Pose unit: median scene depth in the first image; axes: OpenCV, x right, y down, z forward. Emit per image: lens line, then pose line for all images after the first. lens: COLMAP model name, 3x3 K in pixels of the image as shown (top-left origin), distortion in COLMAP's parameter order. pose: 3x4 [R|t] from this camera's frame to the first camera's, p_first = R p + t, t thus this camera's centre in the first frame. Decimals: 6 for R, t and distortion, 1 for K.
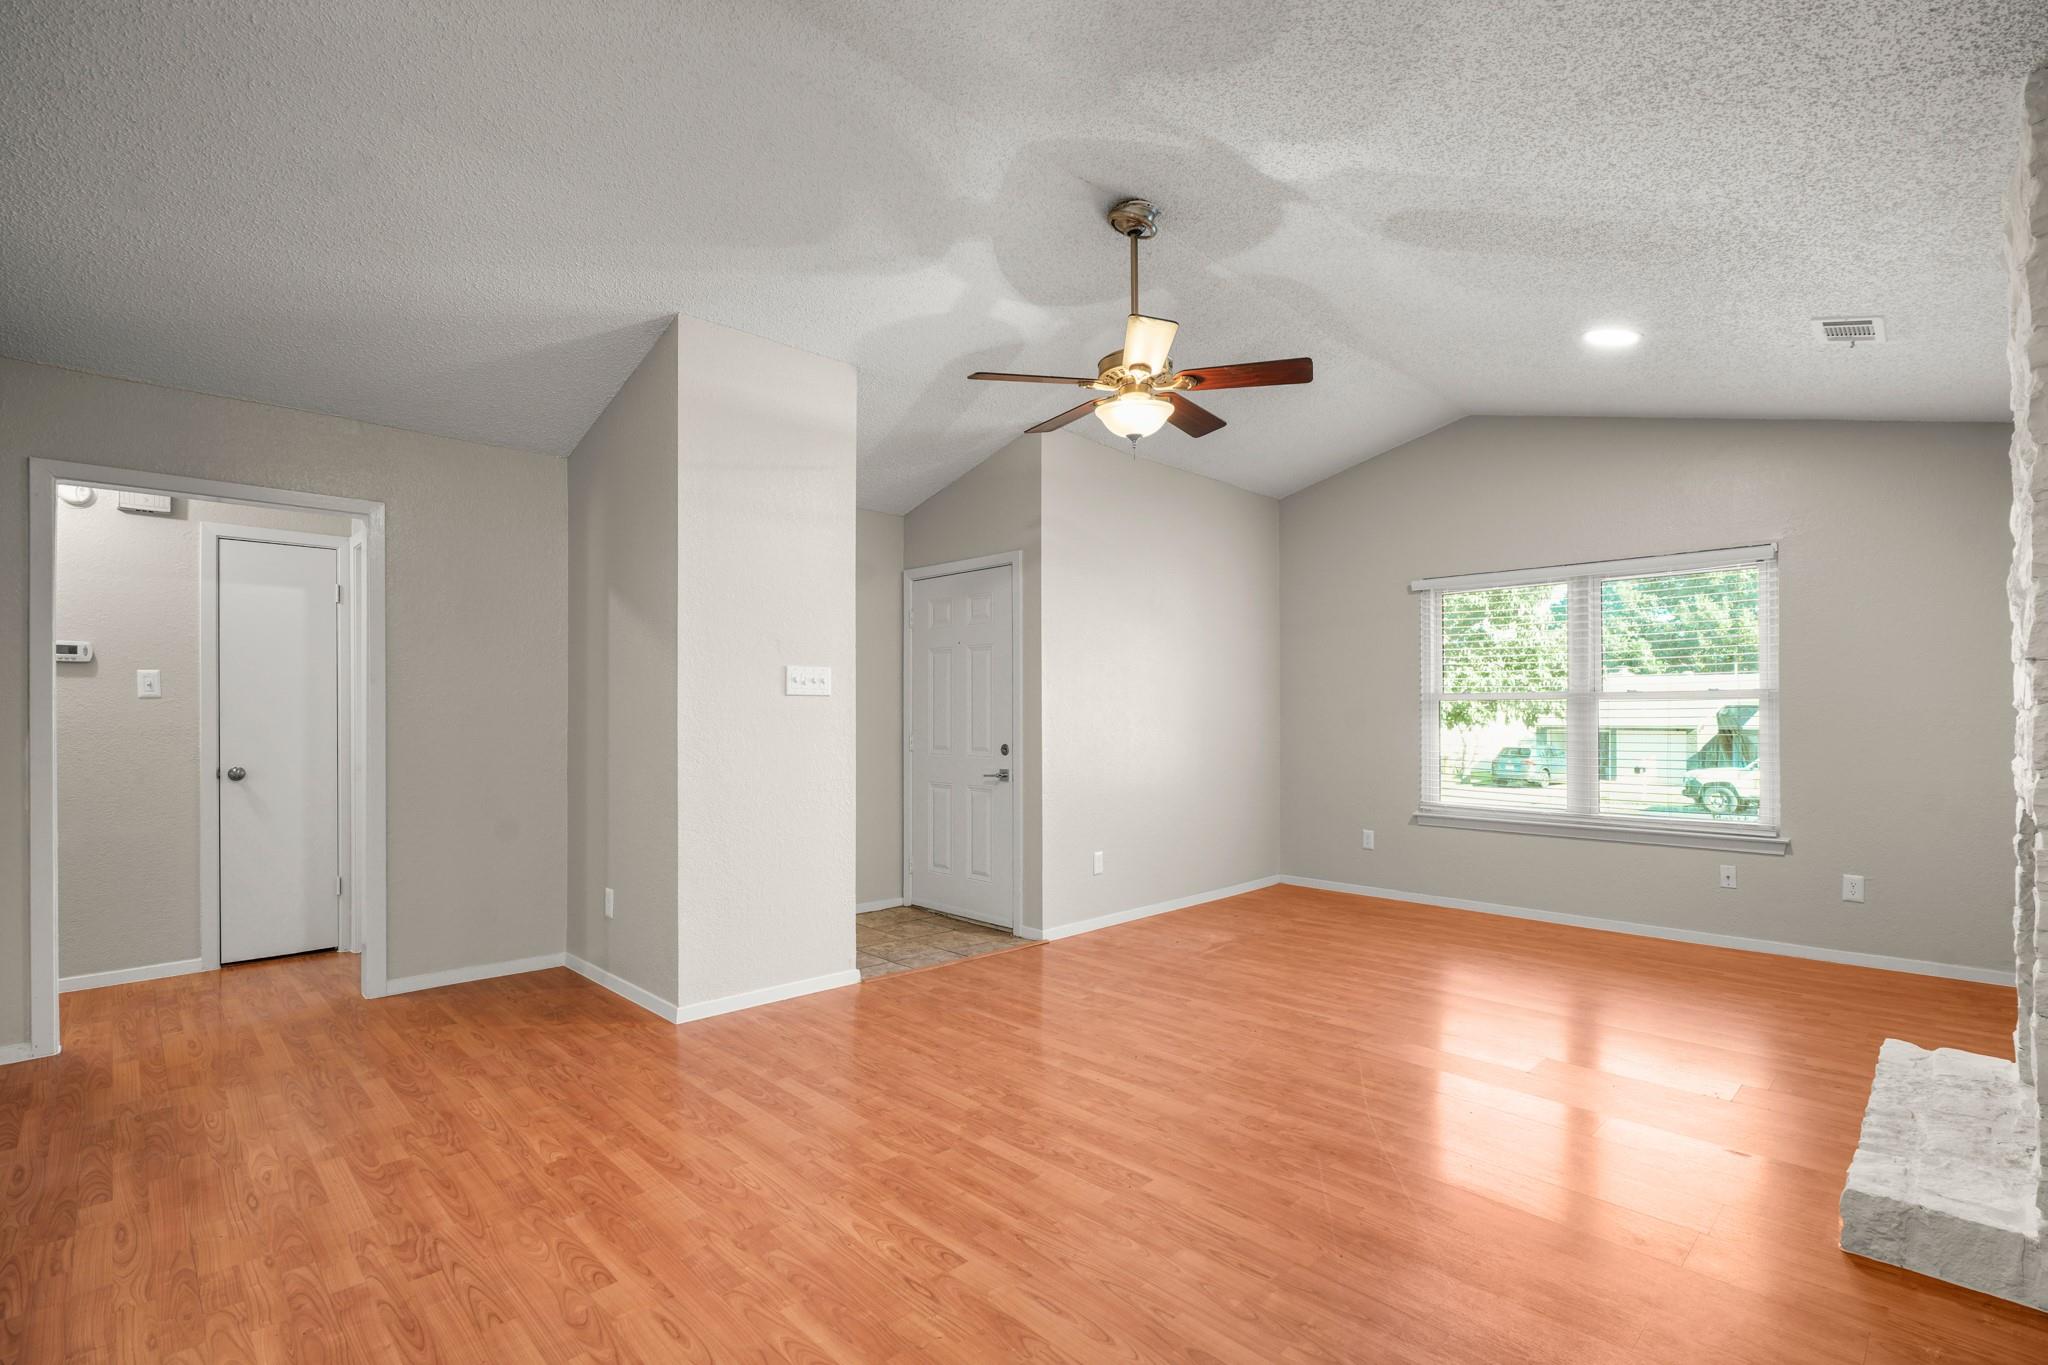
lens RADIAL K [[934.0, 0, 1026.0], [0, 934.0, 694.4], [0, 0, 1]] dist [-0.002503, -0.000516]
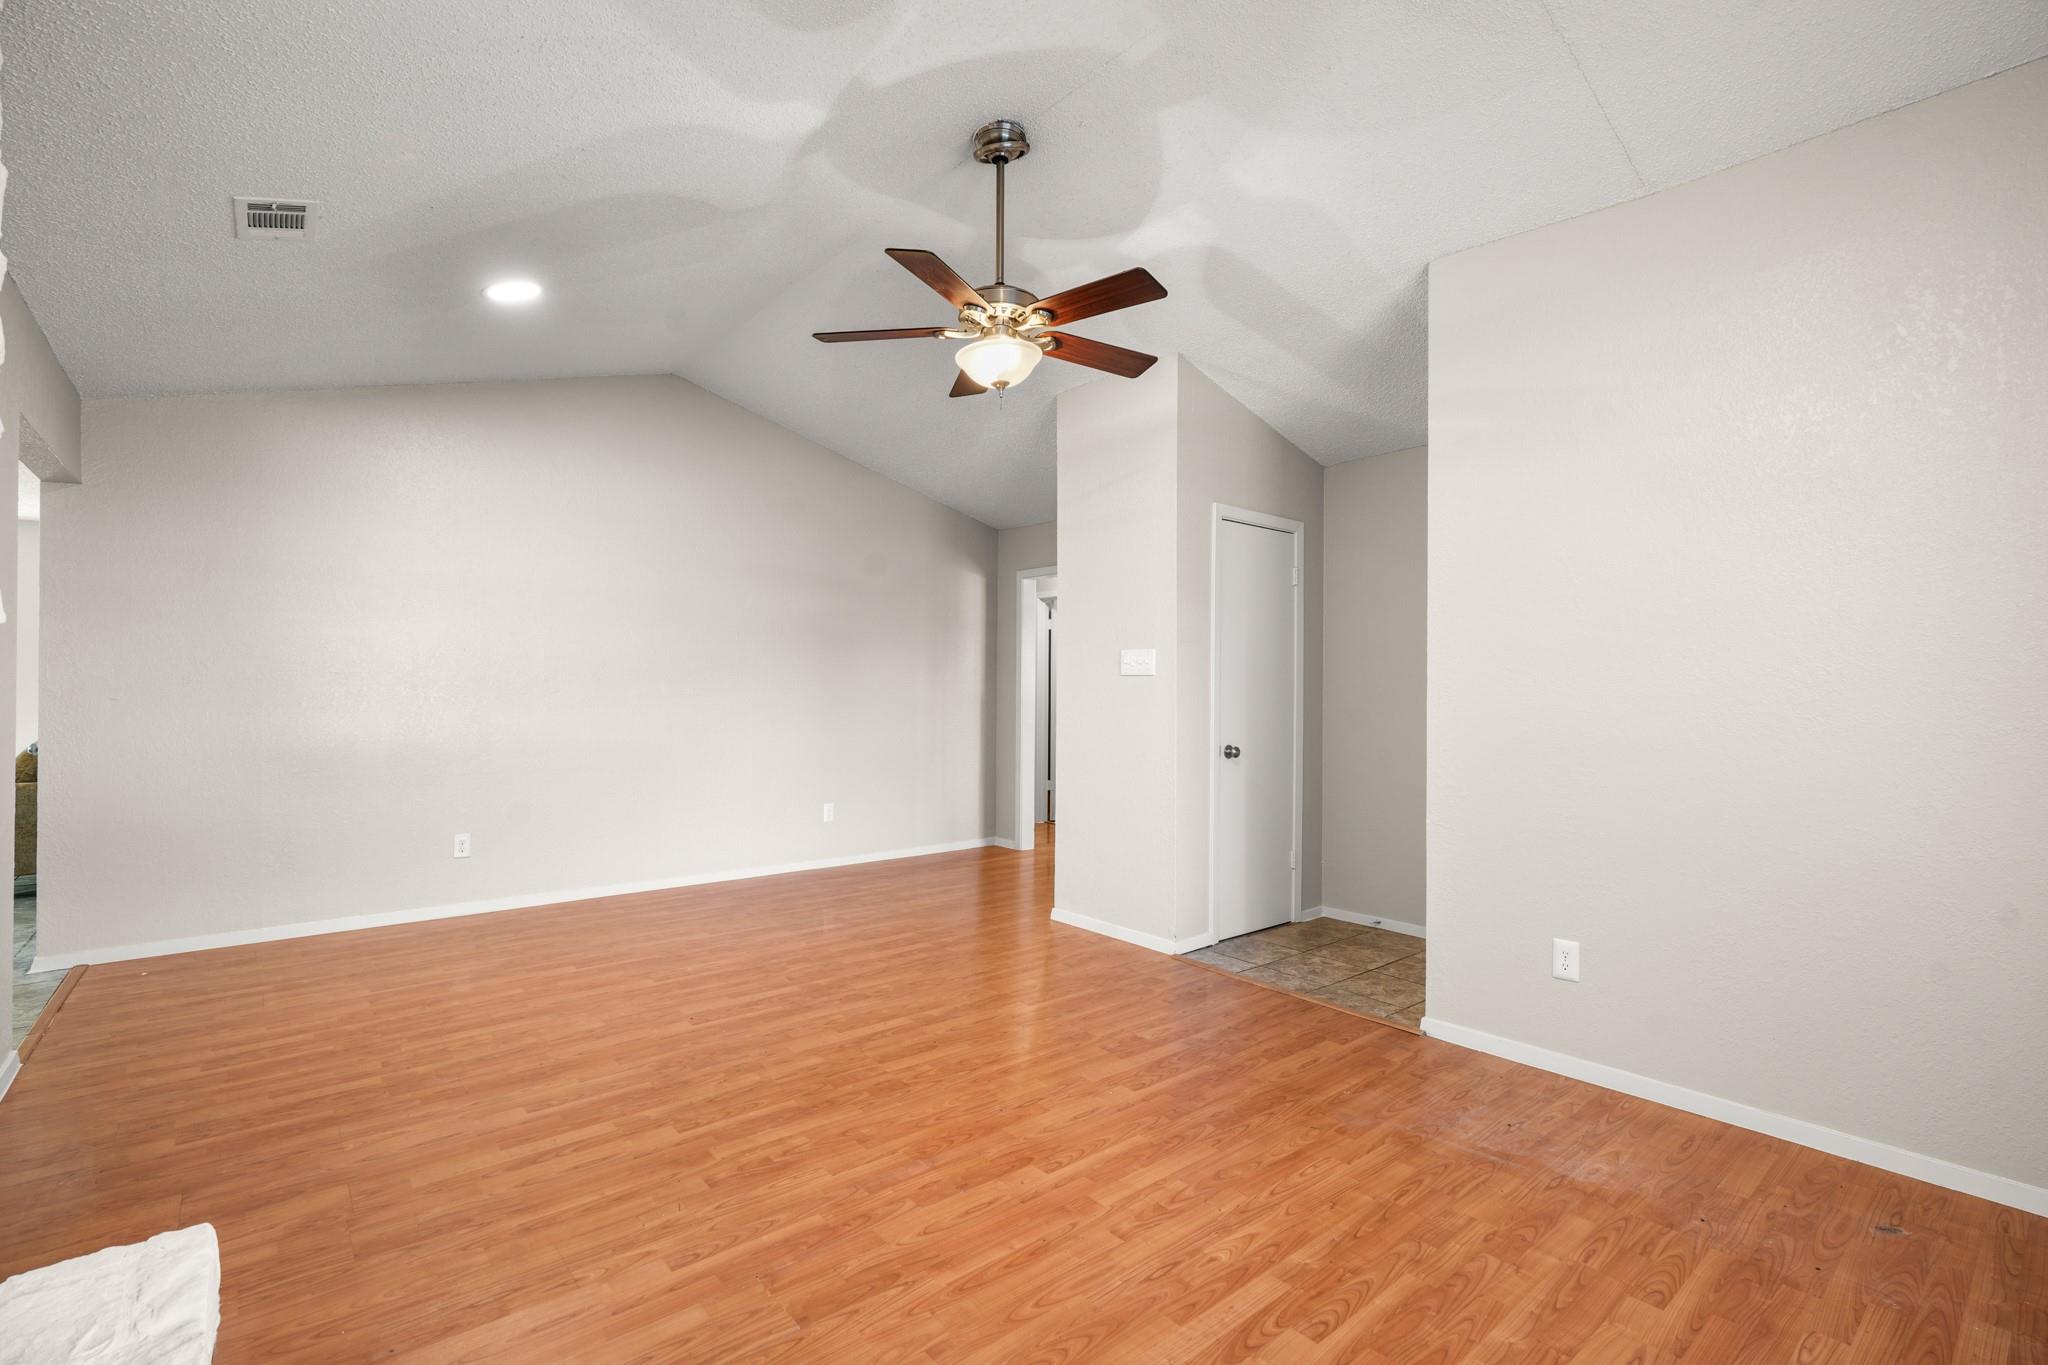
lens RADIAL K [[934.0, 0, 1026.0], [0, 934.0, 694.4], [0, 0, 1]] dist [-0.002503, -0.000516]
pose [[-0.073514, 0.003939, -0.997286, 1.106590], [0.012469, 0.999918, 0.003030, 0.023573], [0.997216, -0.012212, -0.073557, 1.197413]]
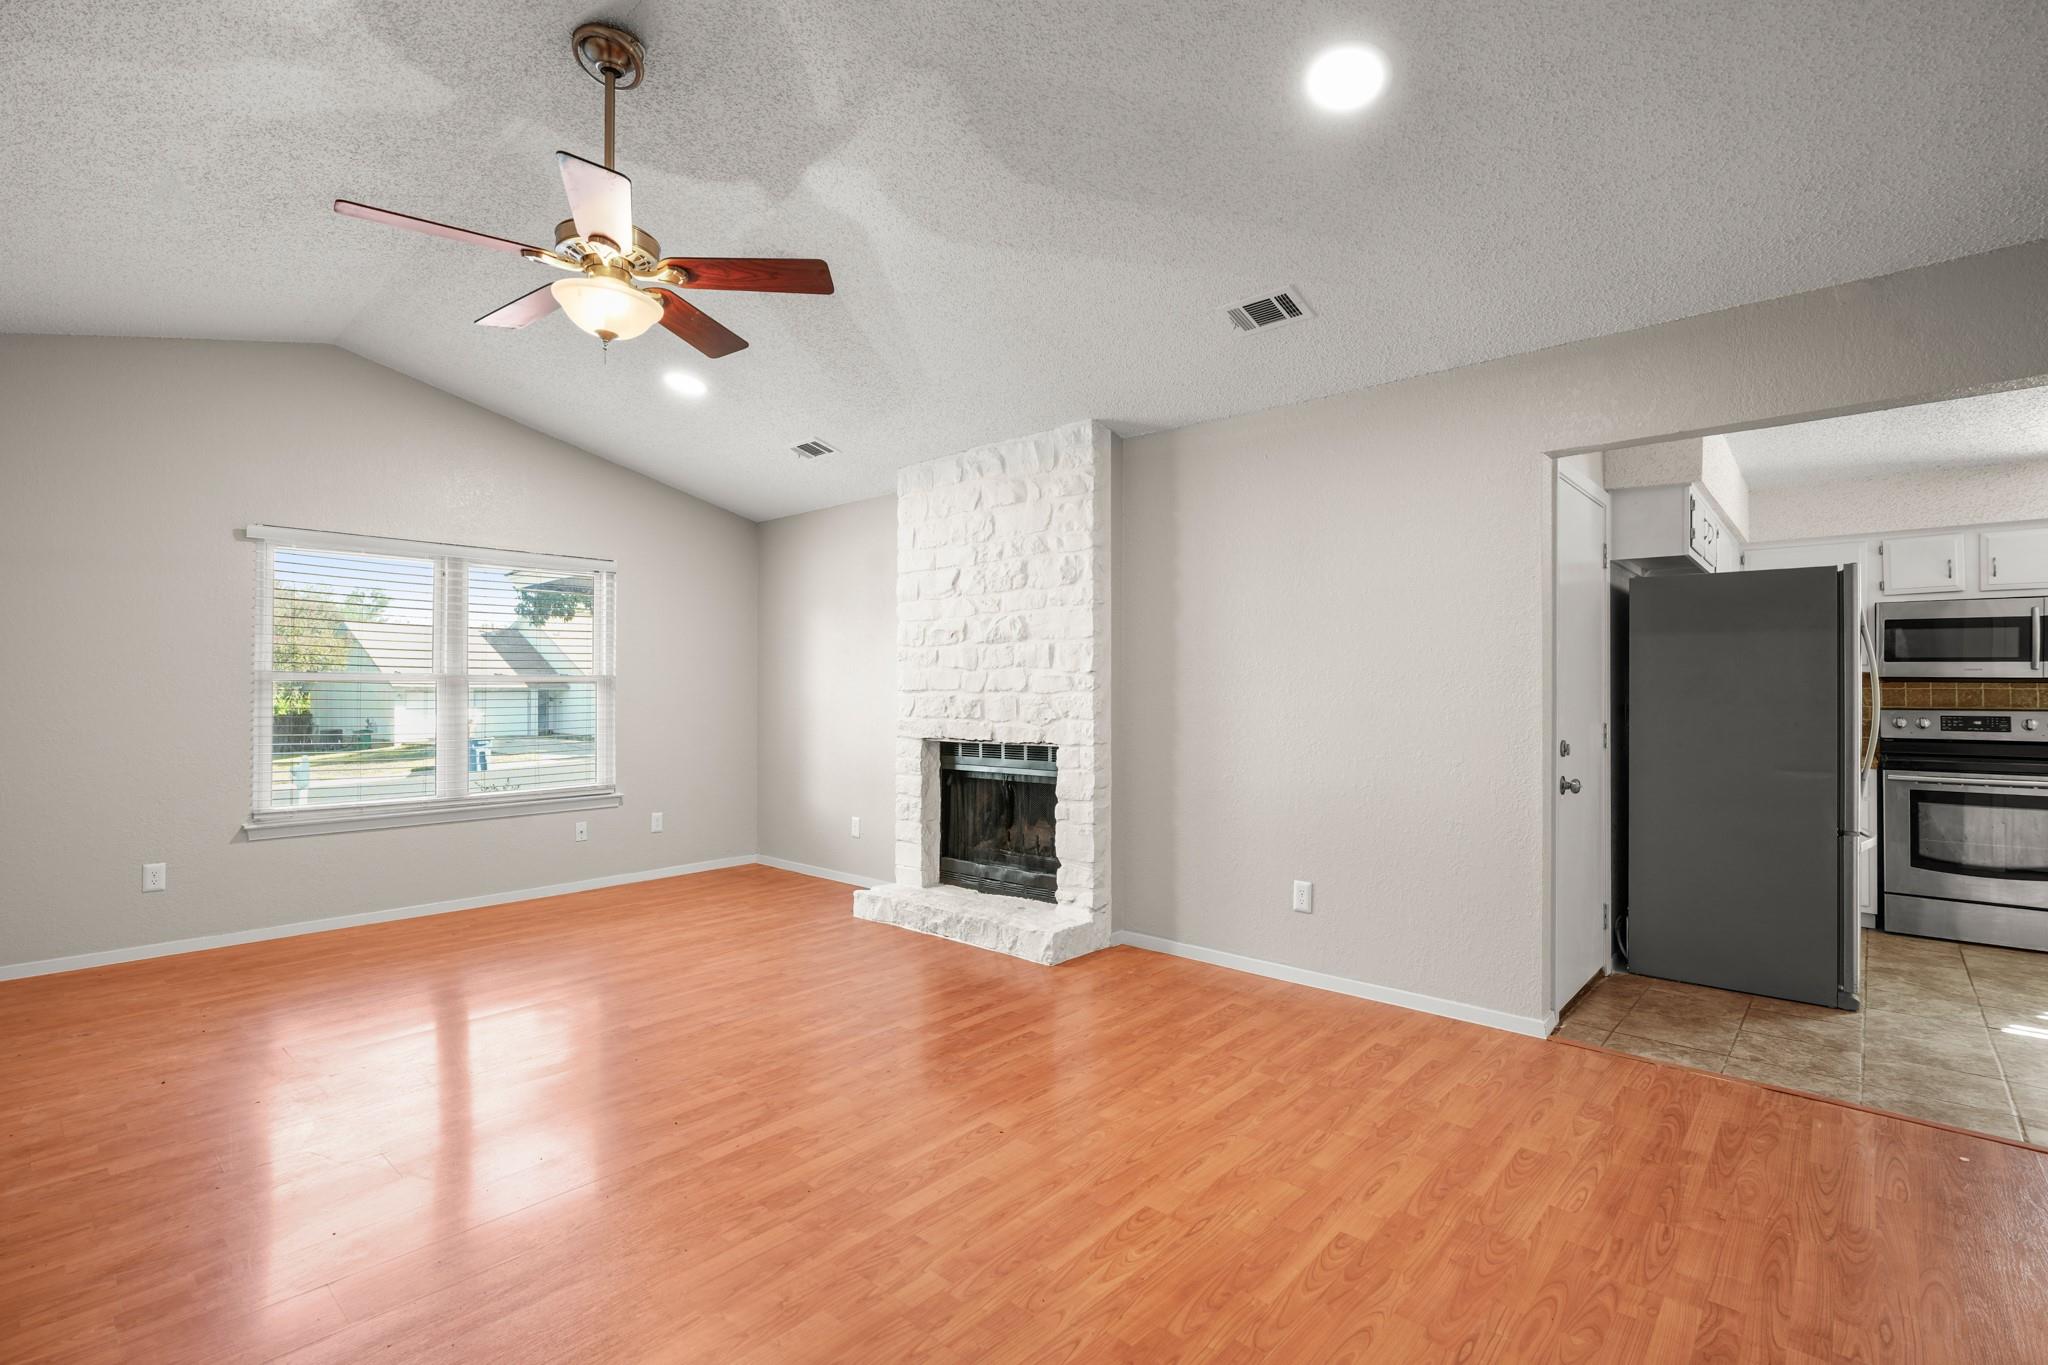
lens RADIAL K [[934.0, 0, 1026.0], [0, 934.0, 694.4], [0, 0, 1]] dist [-0.002503, -0.000516]
pose [[-0.060616, -0.001603, 0.998160, -0.714716], [-0.018476, 0.999829, 0.000483, 0.014067], [-0.997990, -0.018412, -0.060635, 0.772490]]
